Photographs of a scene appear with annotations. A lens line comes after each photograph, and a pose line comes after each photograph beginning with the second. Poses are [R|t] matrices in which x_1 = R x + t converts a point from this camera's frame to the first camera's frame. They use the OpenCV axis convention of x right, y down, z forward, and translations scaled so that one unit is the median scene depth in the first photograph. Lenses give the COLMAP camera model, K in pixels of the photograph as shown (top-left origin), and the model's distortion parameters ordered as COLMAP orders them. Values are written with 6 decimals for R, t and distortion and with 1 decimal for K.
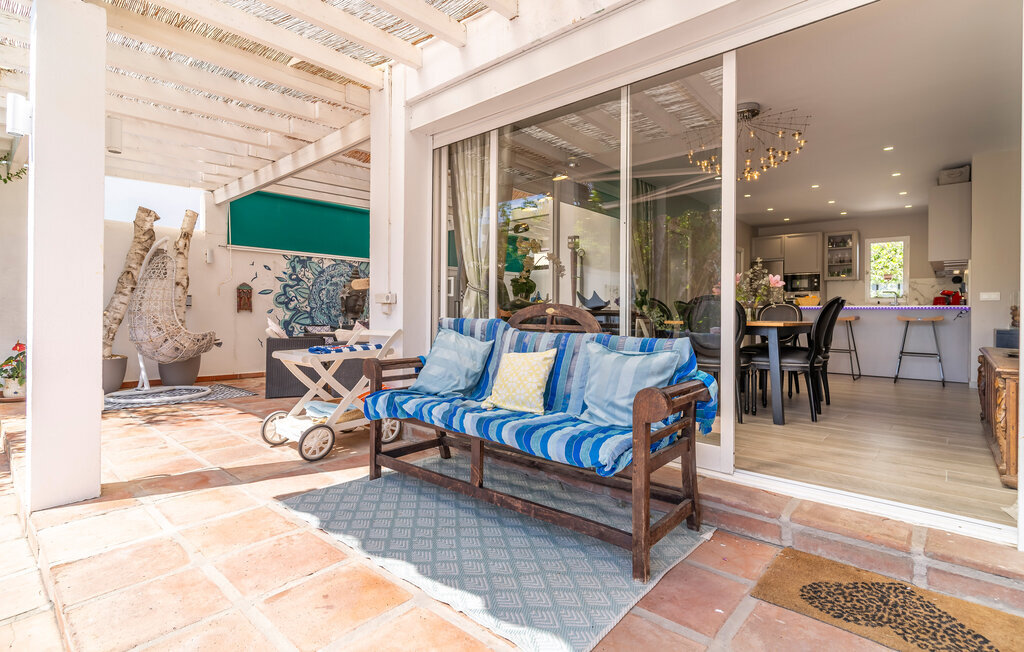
lens RADIAL K [[494.4, 0, 512.3], [0, 494.4, 308.6], [0, 0, 1]] dist [-0.001114, -0.000111]
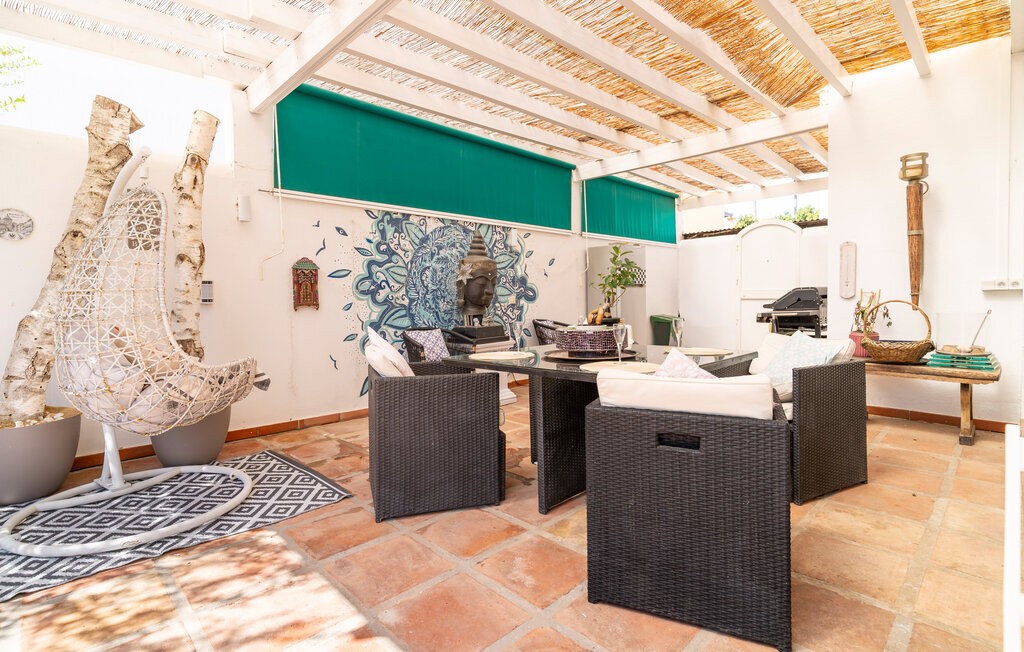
lens RADIAL K [[494.4, 0, 512.3], [0, 494.4, 308.6], [0, 0, 1]] dist [-0.001114, -0.000111]
pose [[0.997896, -0.016643, -0.062662, -0.264622], [0.018479, 0.999414, 0.028828, -0.005966], [0.062146, -0.029925, 0.997618, 0.439220]]
